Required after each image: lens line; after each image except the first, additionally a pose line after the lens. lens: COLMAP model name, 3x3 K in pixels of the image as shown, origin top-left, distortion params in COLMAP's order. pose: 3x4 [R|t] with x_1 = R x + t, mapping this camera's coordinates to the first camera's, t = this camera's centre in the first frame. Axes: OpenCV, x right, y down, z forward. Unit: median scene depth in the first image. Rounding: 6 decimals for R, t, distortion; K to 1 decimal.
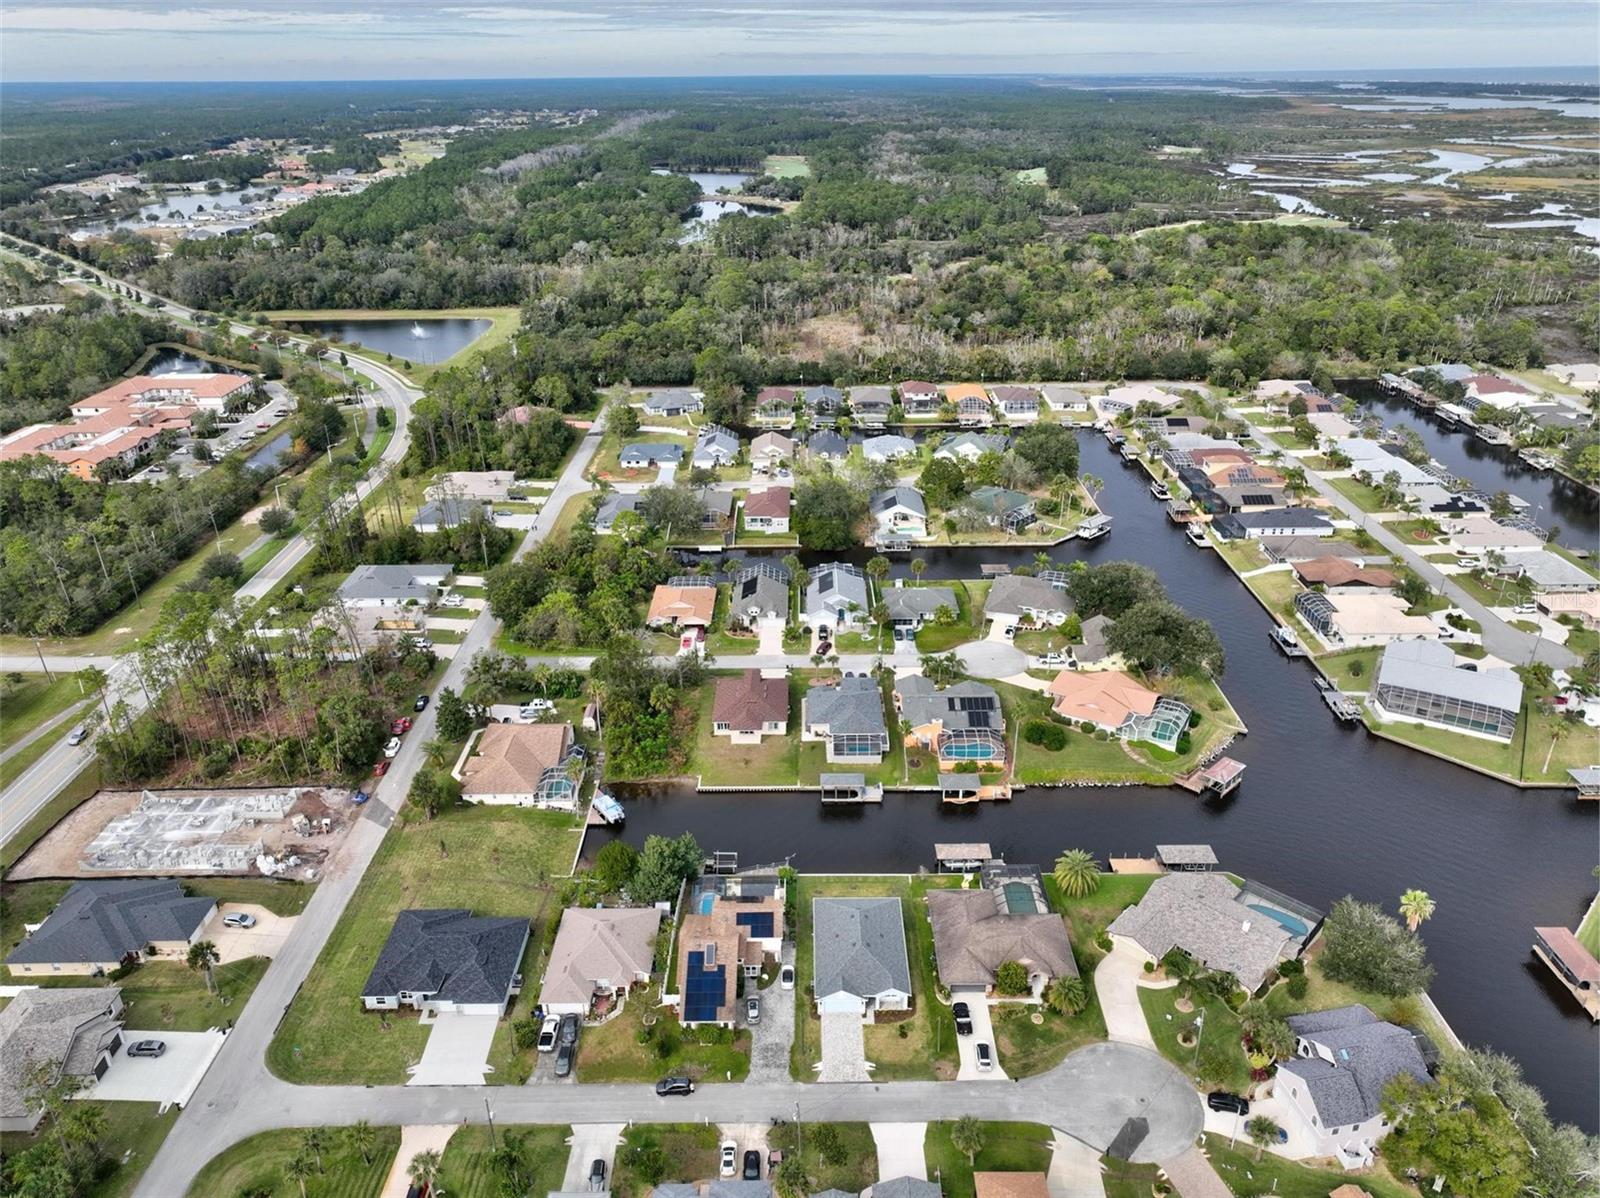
lens RADIAL K [[1123.0, 0, 802.9], [0, 1123.0, 592.6], [0, 0, 1]] dist [-0.001553, 0.016916]
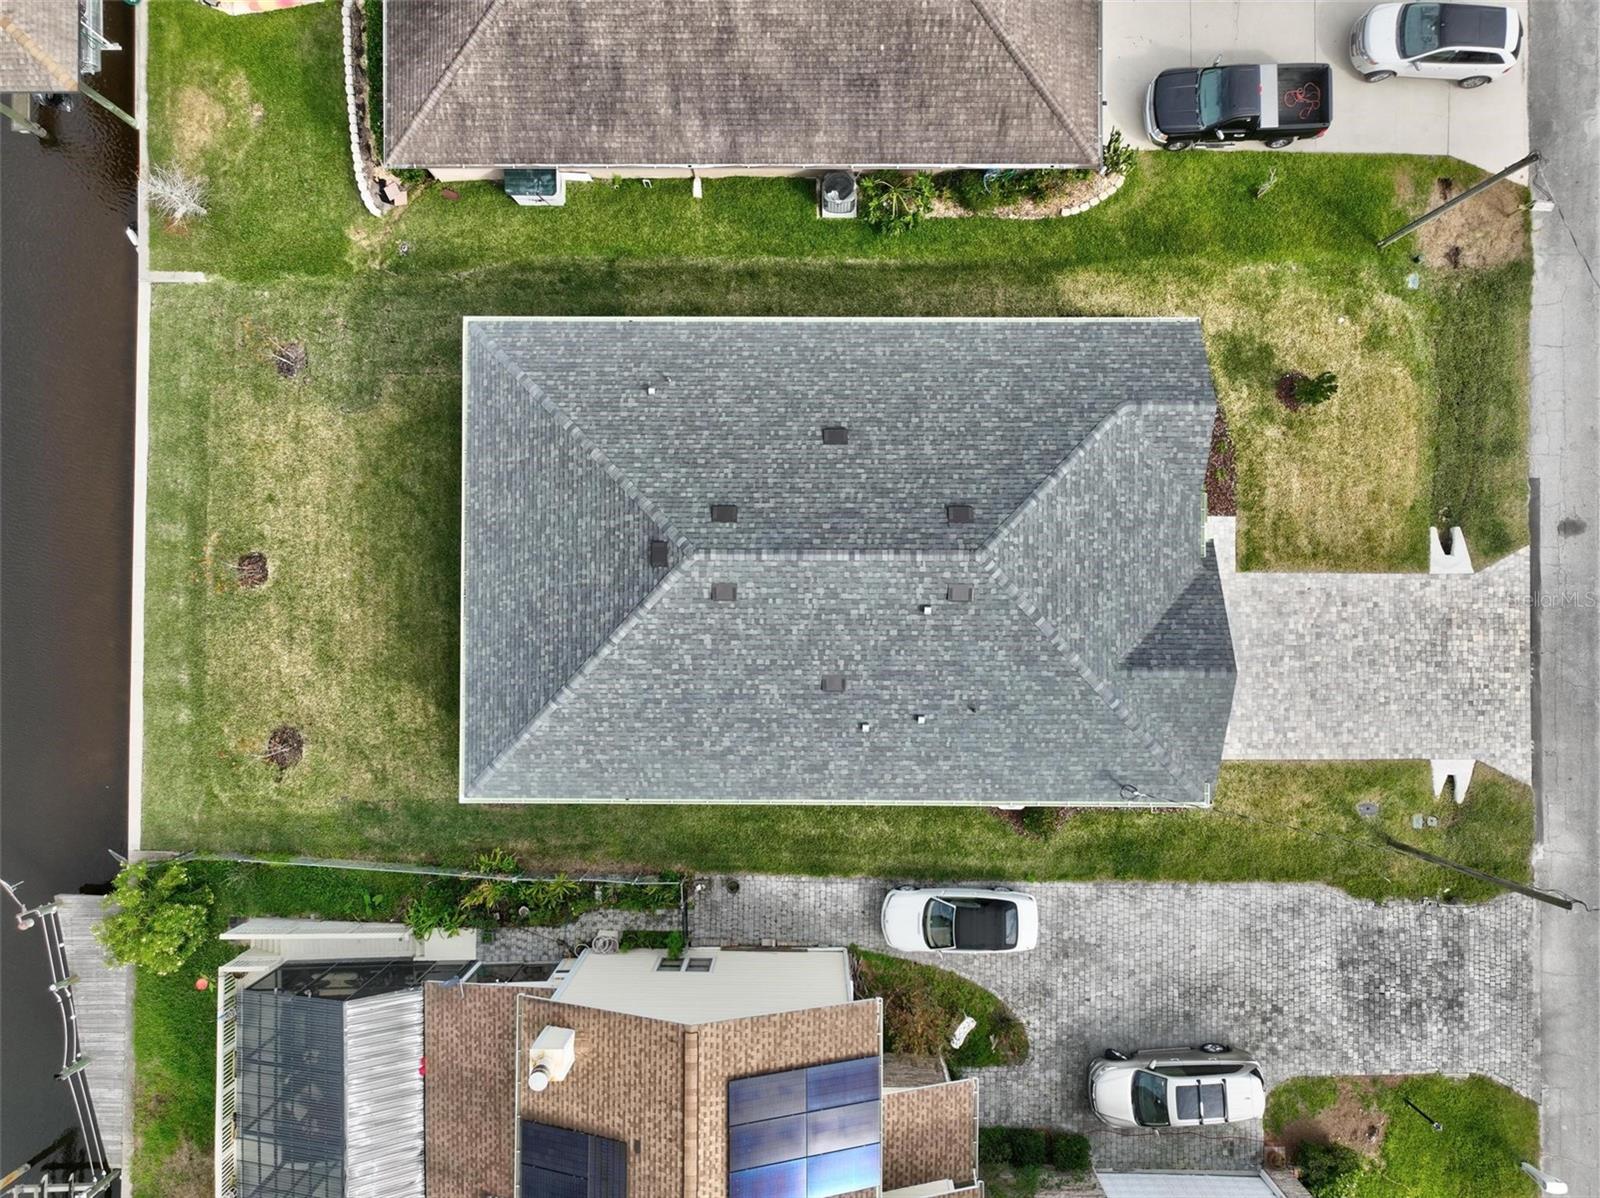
lens RADIAL K [[1123.0, 0, 800.2], [0, 1123.0, 603.0], [0, 0, 1]] dist [-0.001553, 0.016916]
pose [[0.004202, -0.999816, 0.018699, 0.024878], [0.428691, 0.018695, 0.903258, 0.087925], [-0.903441, 0.004221, 0.428691, 0.574979]]
